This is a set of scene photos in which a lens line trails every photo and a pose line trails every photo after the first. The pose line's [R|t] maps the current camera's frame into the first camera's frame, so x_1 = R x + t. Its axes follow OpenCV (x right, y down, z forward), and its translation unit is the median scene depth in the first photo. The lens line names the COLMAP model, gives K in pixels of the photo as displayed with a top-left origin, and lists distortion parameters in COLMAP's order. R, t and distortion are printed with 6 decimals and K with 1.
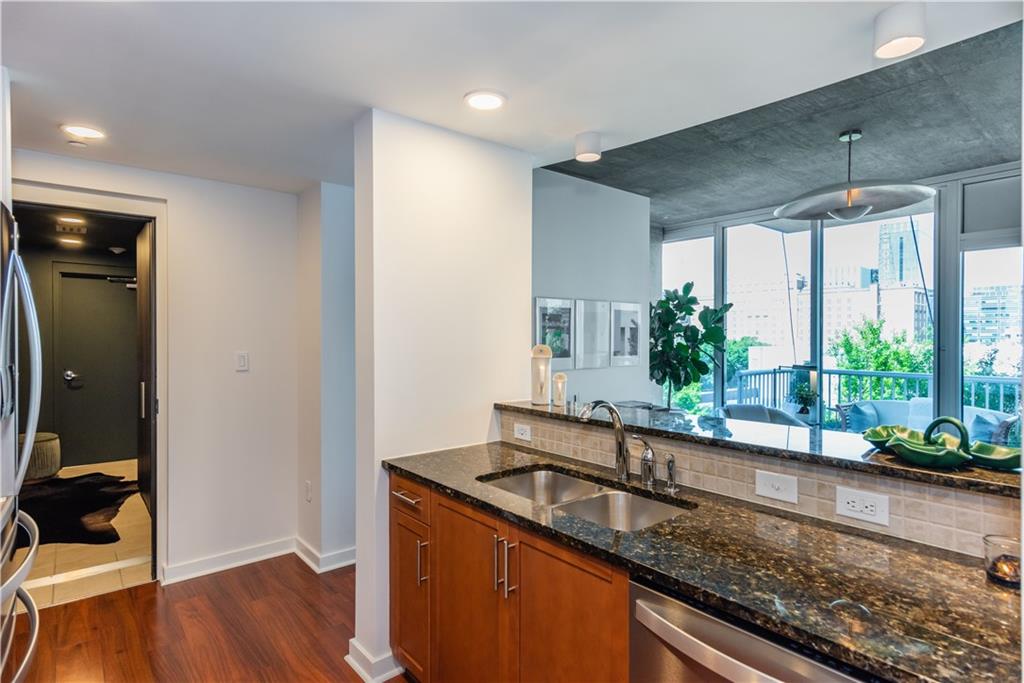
lens RADIAL K [[531.7, 0, 509.3], [0, 531.7, 338.2], [0, 0, 1]] dist [0.019988, -0.001827]
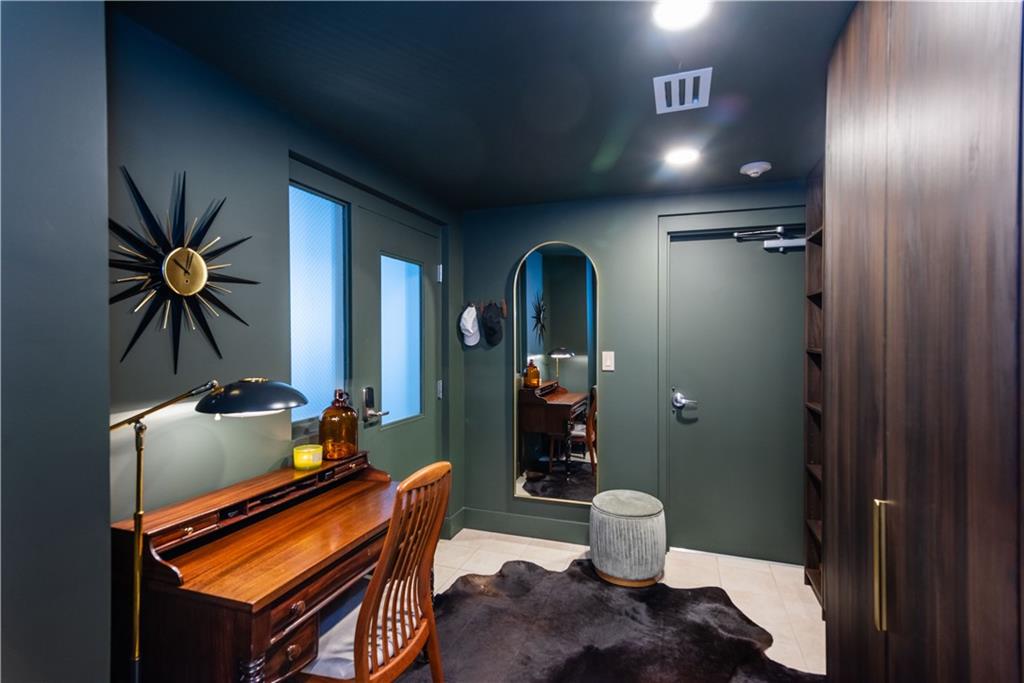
lens RADIAL K [[497.1, 0, 516.7], [0, 497.1, 341.3], [0, 0, 1]] dist [0.024066, -0.002822]
pose [[0.527503, 0.009930, -0.849495, -0.730725], [-0.005161, 0.999951, 0.008484, -0.003455], [0.849537, -0.000091, 0.527529, 0.917388]]
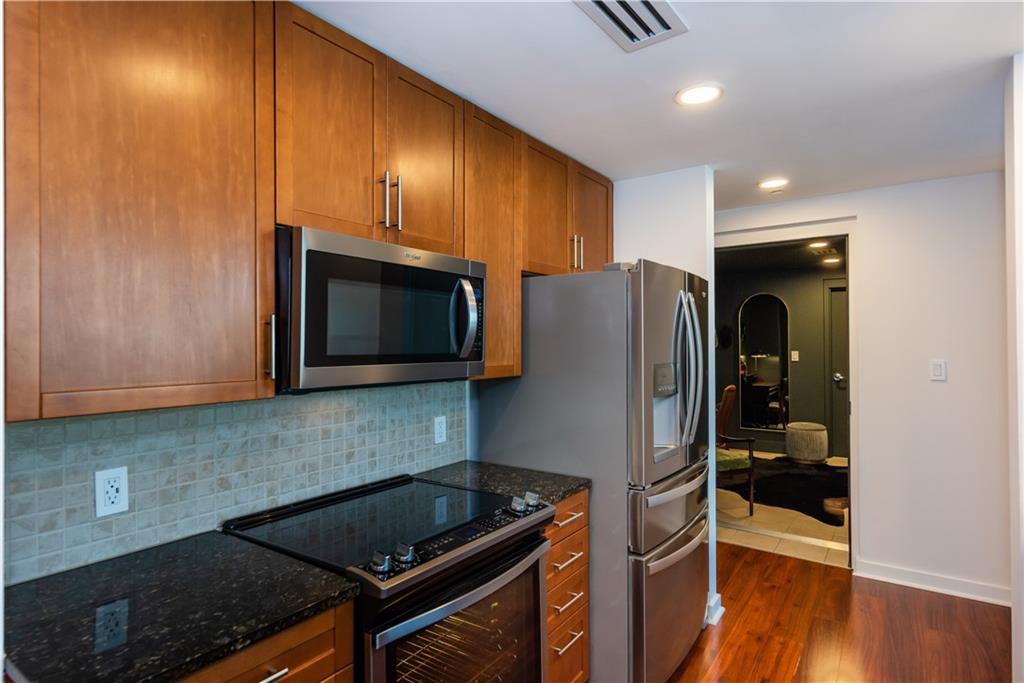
lens RADIAL K [[549.6, 0, 512.7], [0, 549.6, 335.1], [0, 0, 1]] dist [0.019397, -0.000114]
pose [[0.263867, -0.014070, -0.964456, 0.226974], [-0.002275, 0.999882, -0.015209, -0.001143], [0.964556, 0.006207, 0.263804, 0.042459]]
